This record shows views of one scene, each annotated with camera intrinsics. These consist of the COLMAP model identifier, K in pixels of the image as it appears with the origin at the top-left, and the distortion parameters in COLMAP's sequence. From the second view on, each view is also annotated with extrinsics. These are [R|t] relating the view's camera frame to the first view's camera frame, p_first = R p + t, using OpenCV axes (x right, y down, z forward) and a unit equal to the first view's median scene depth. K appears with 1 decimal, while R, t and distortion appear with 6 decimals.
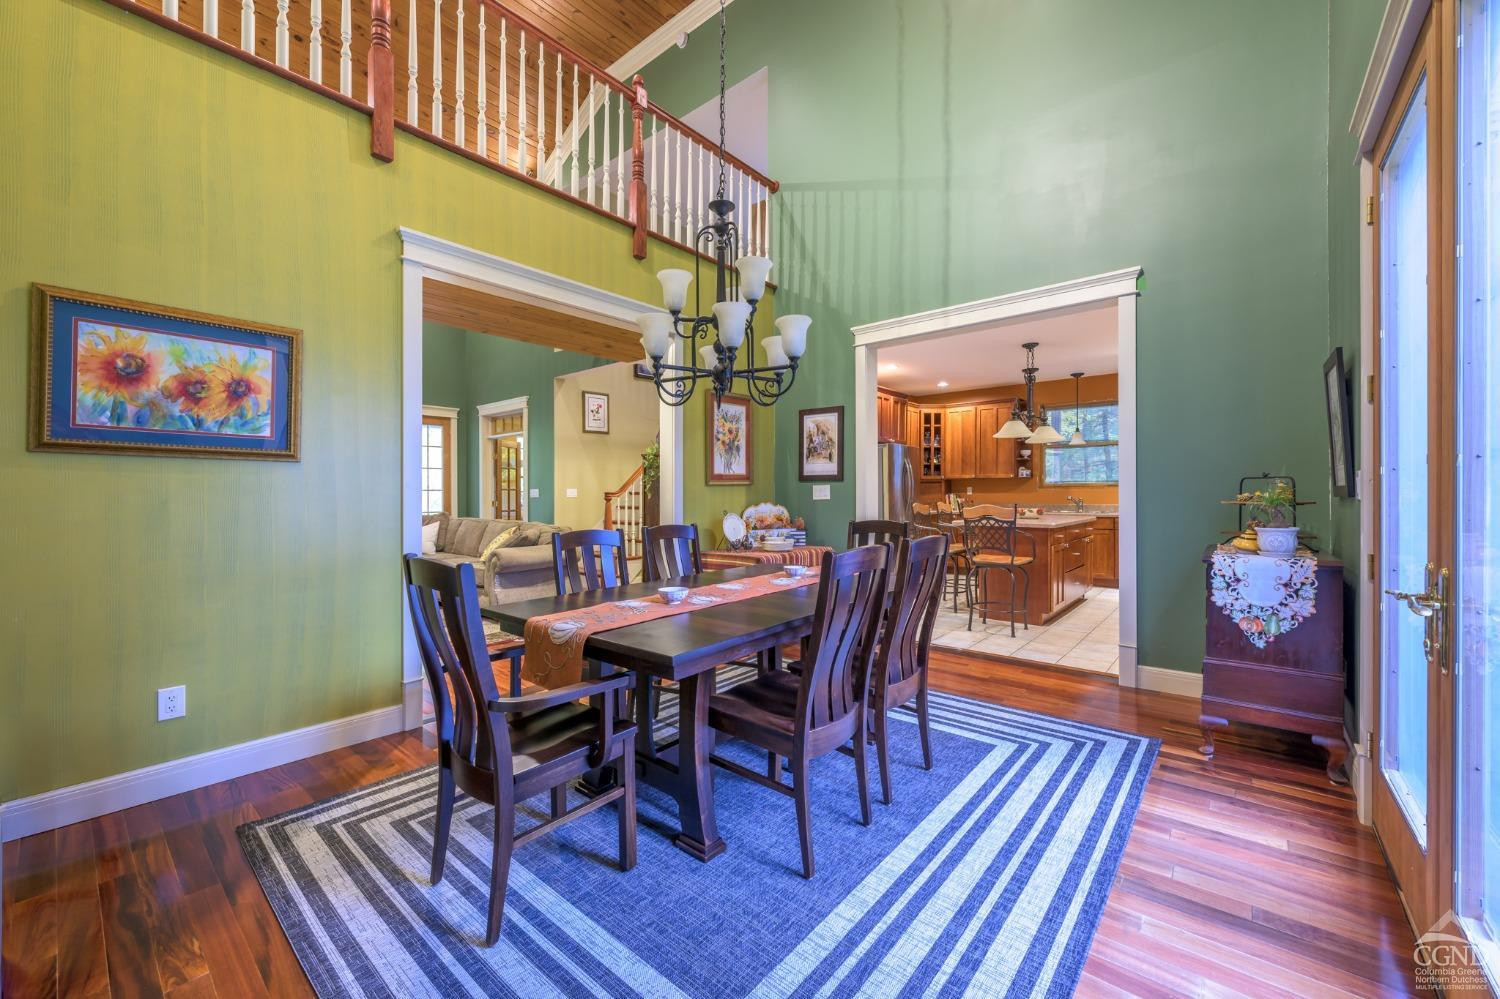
lens RADIAL K [[588.1, 0, 758.3], [0, 588.1, 499.7], [0, 0, 1]] dist [-0.000604, -0.000100]
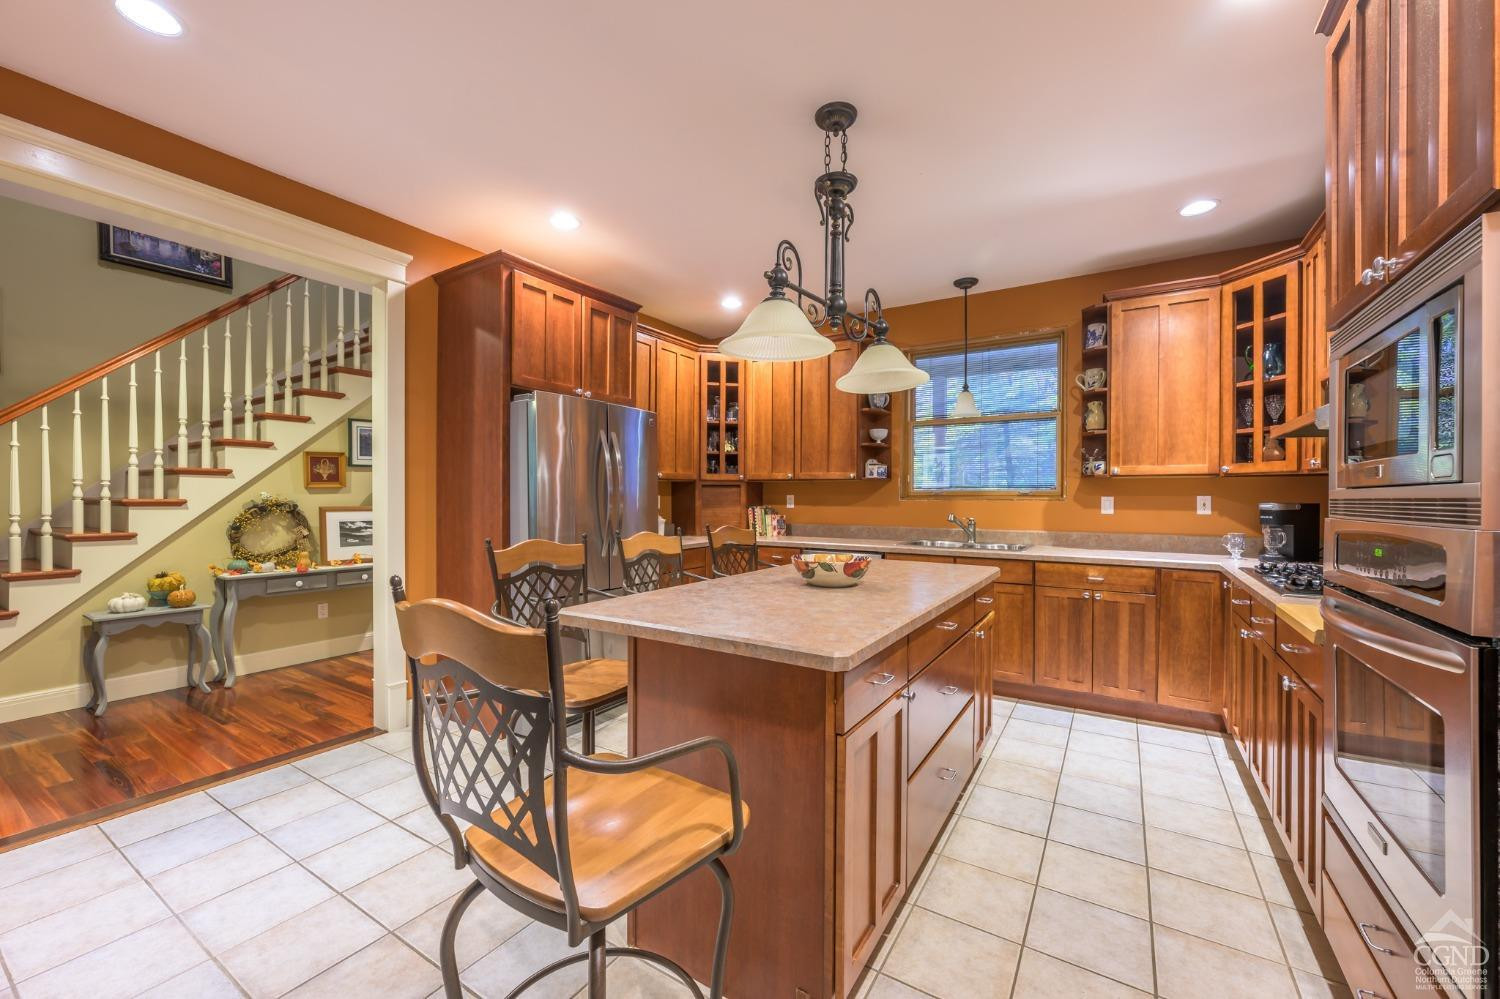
lens RADIAL K [[588.1, 0, 747.6], [0, 588.1, 503.5], [0, 0, 1]] dist [-0.000604, -0.000100]
pose [[0.992528, 0.005966, 0.121873, 0.256437], [-0.005657, 0.999980, -0.002883, -0.011753], [-0.121888, 0.002172, 0.992542, 0.451055]]
